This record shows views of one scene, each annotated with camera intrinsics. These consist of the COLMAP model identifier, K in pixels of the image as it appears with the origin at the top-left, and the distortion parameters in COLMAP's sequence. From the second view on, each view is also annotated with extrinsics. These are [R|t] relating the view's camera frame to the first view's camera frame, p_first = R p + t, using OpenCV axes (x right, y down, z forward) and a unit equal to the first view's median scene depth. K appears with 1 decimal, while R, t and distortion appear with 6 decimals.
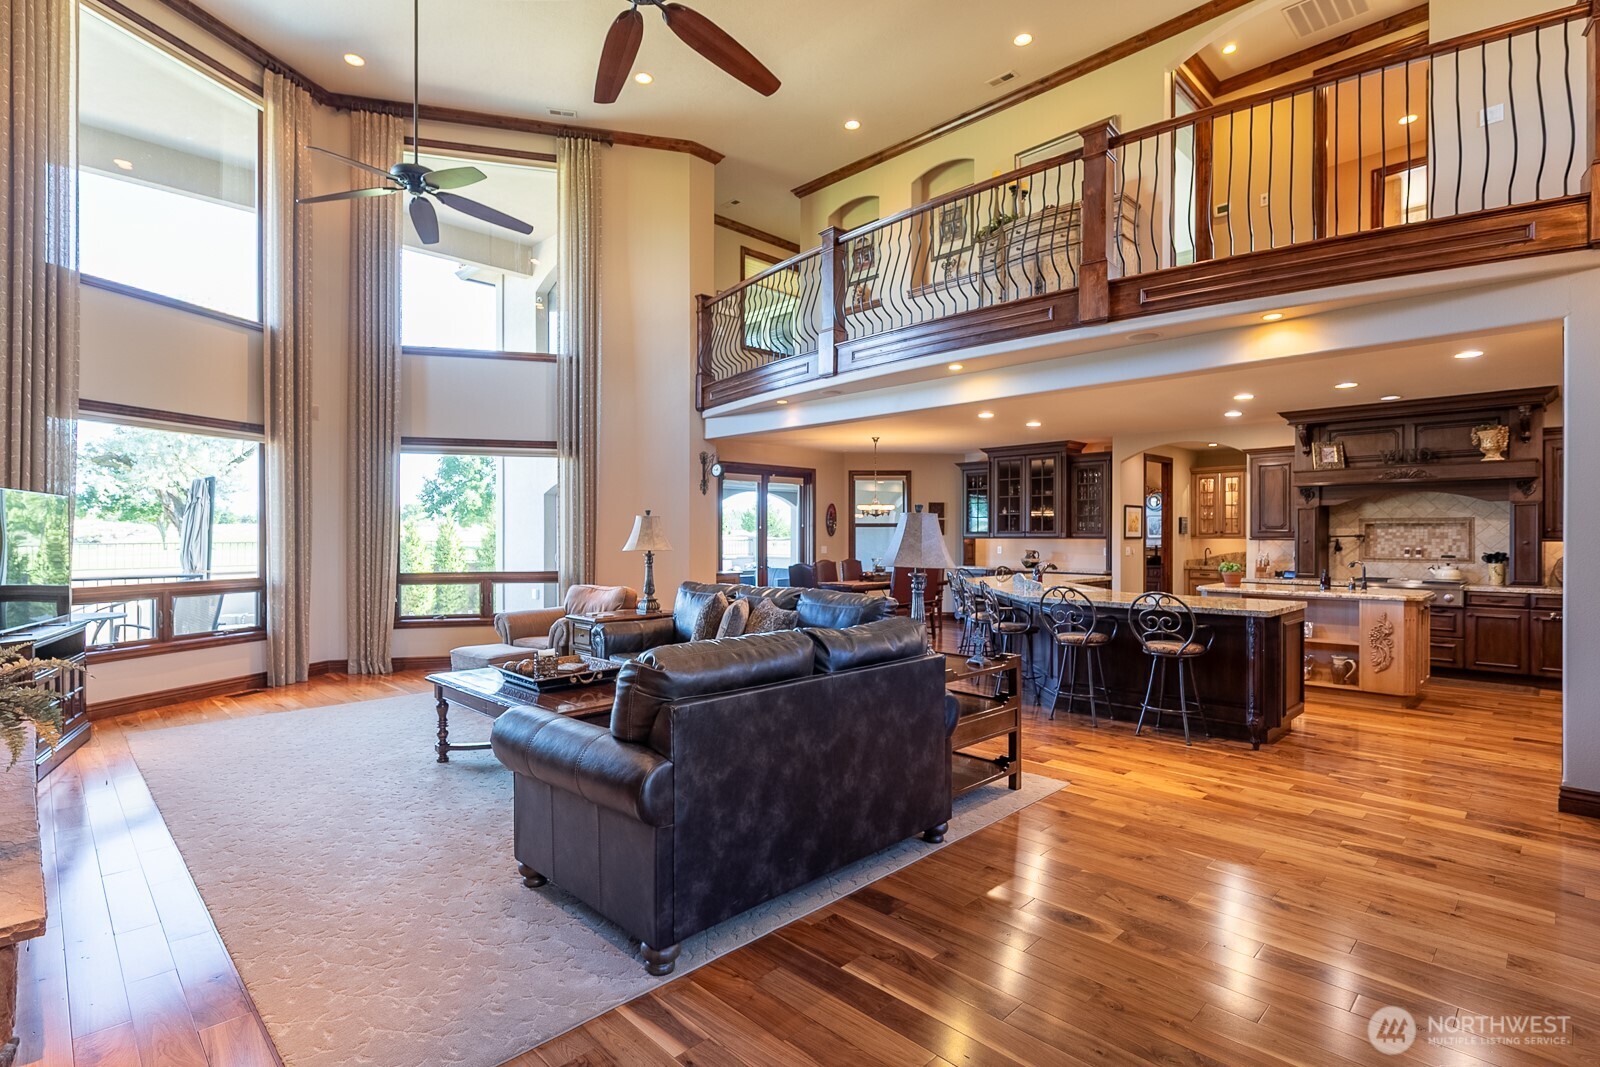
lens RADIAL K [[773.3, 0, 795.3], [0, 773.3, 536.6], [0, 0, 1]] dist [-0.008133, 0.001581]
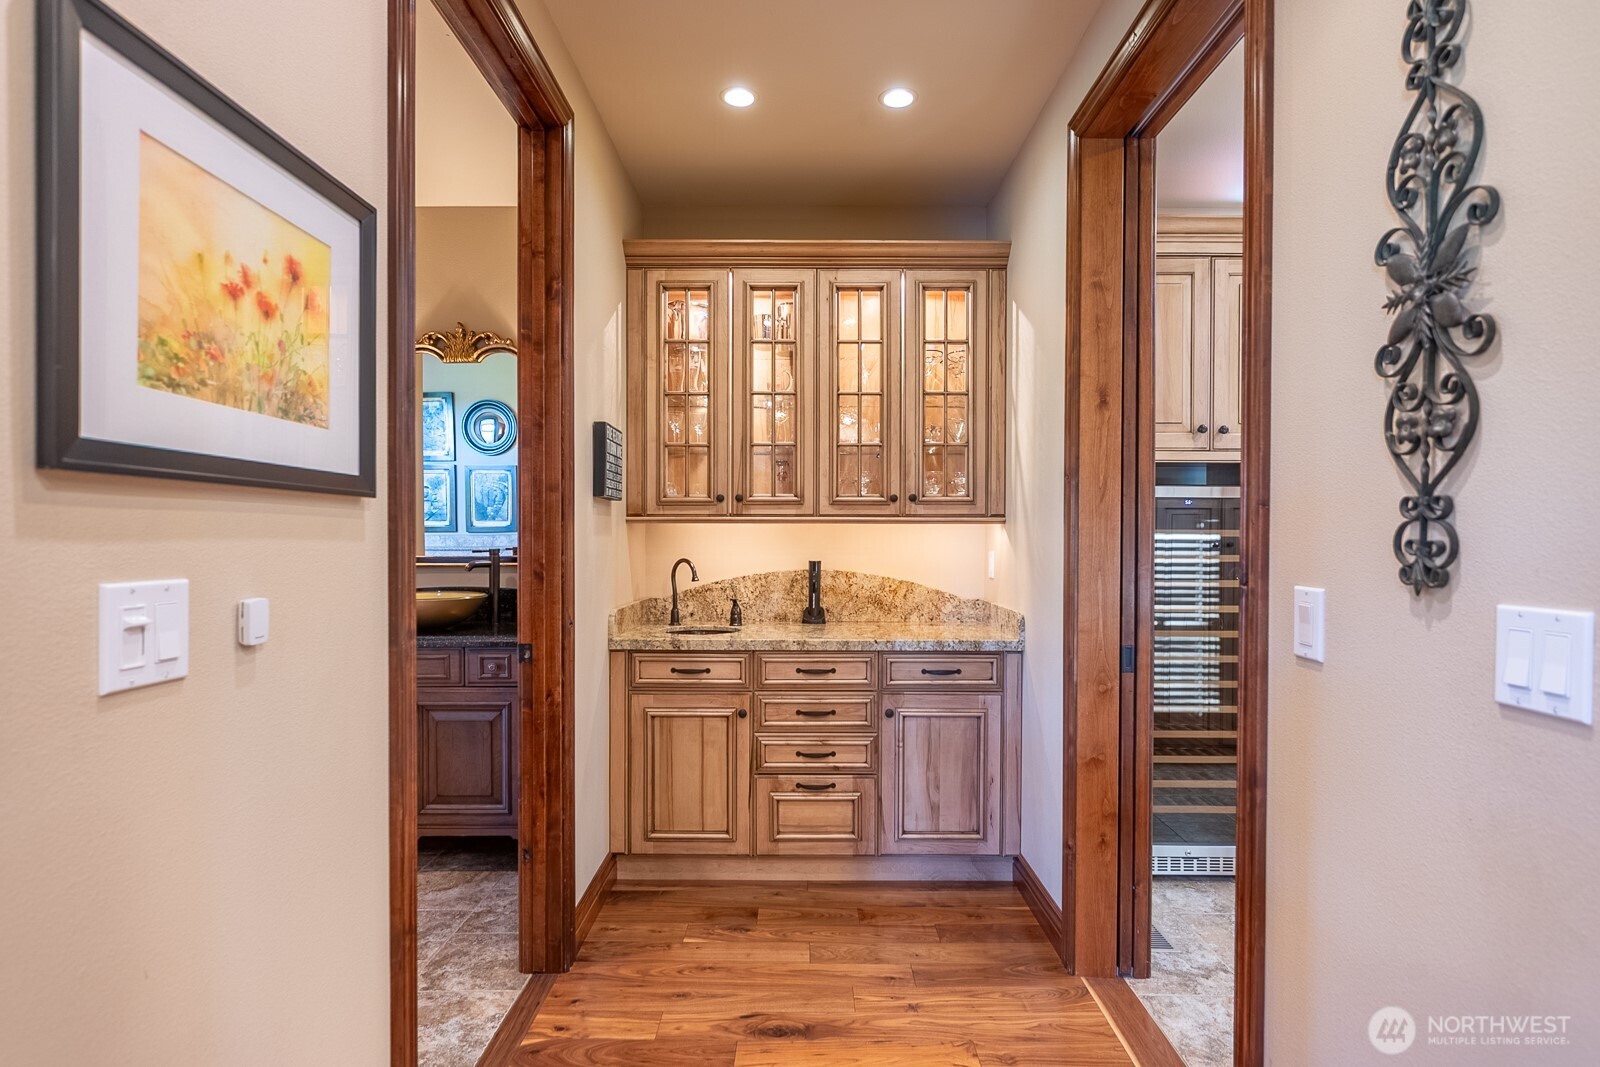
lens RADIAL K [[825.6, 0, 805.3], [0, 825.6, 553.7], [0, 0, 1]] dist [-0.007521, 0.002746]
pose [[0.700009, -0.010435, 0.714058, 0.561892], [-0.003330, 0.999835, 0.017875, 0.012212], [-0.714126, -0.014890, 0.699858, 1.199630]]
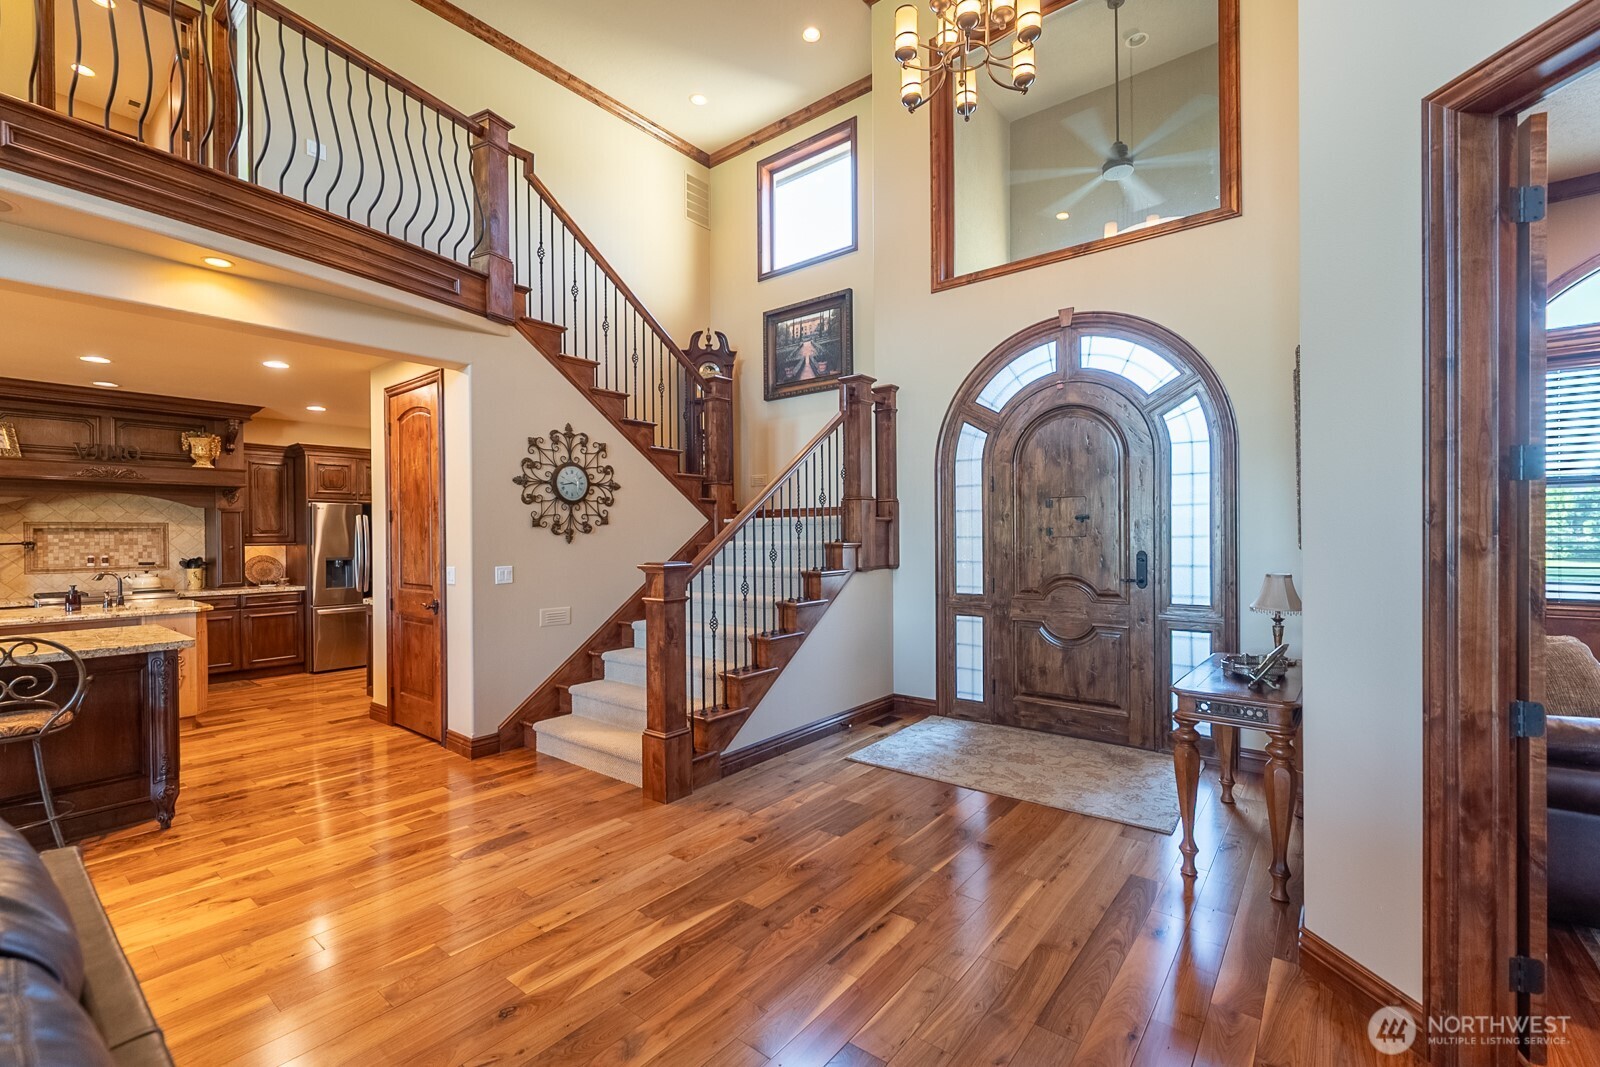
lens RADIAL K [[691.2, 0, 800.1], [0, 691.2, 536.3], [0, 0, 1]] dist [-0.001107, 0.000181]
pose [[-0.118090, -0.000419, 0.993003, -0.090356], [0.011065, 0.999937, 0.001738, -0.000376], [-0.992941, 0.011192, -0.118078, 0.300535]]
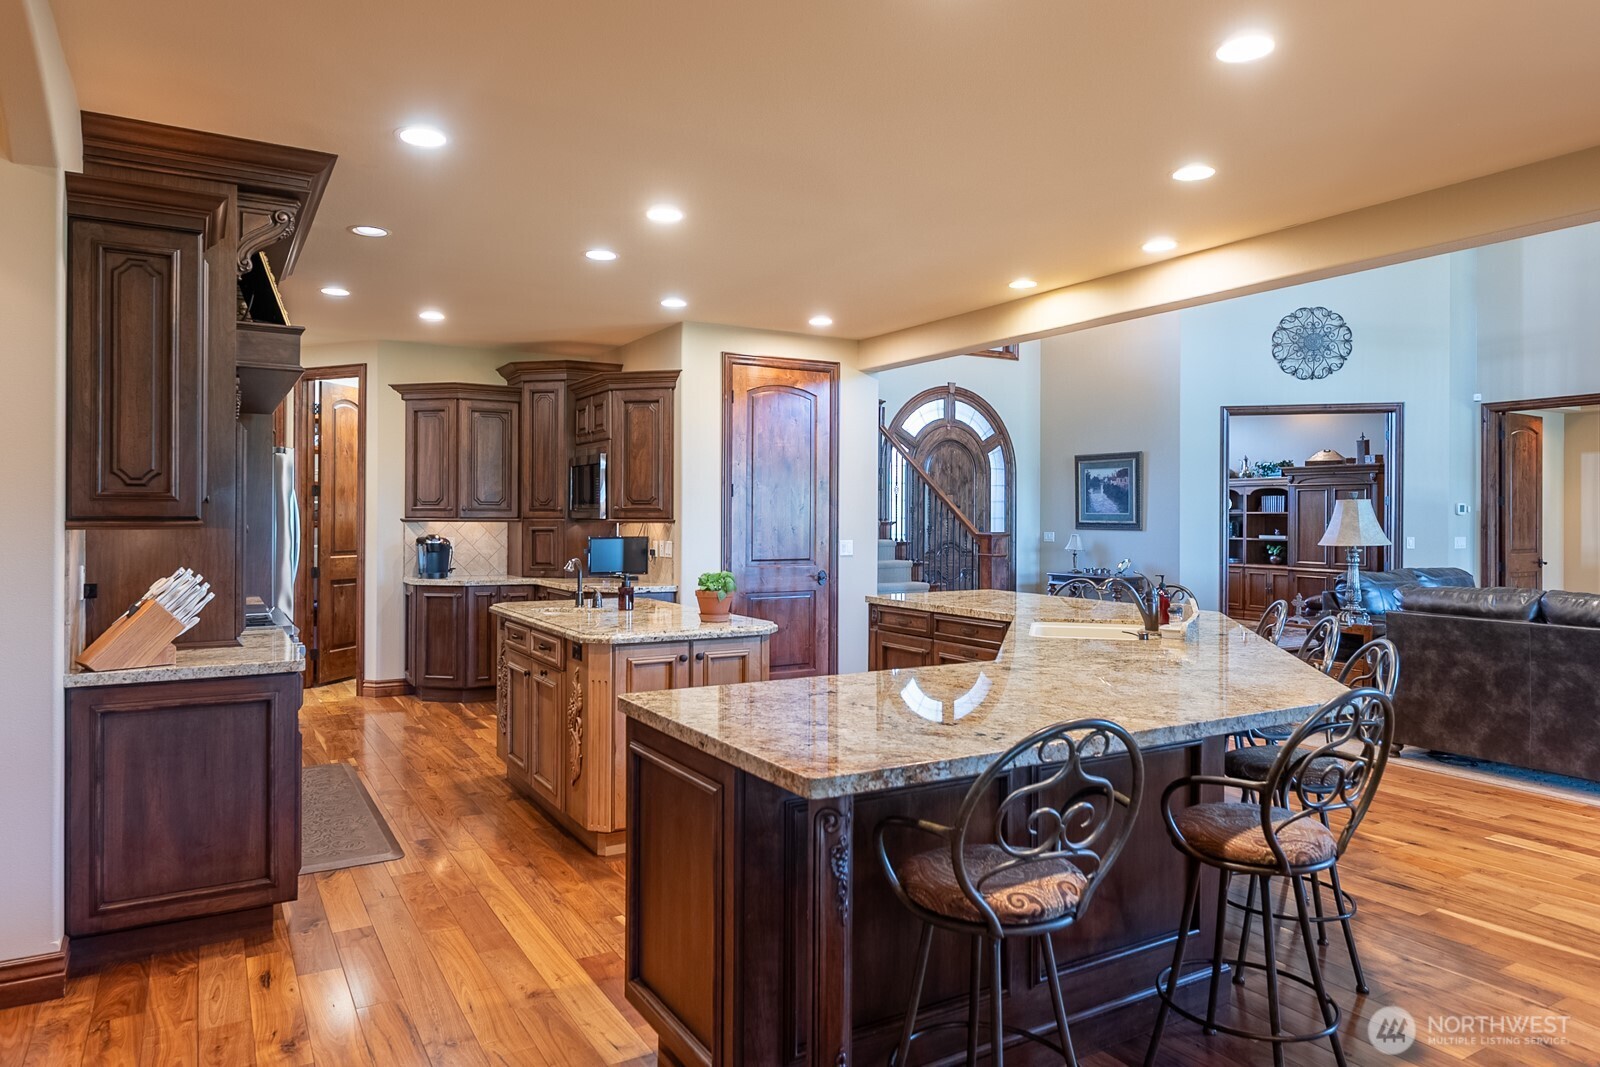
lens RADIAL K [[1000.6, 0, 818.3], [0, 1000.6, 525.2], [0, 0, 1]] dist [-0.002882, -0.002439]
pose [[-0.972024, -0.006251, 0.234799, 0.327959], [-0.003712, 0.999930, 0.011256, -0.002096], [-0.234852, 0.010070, -0.971979, 1.473789]]
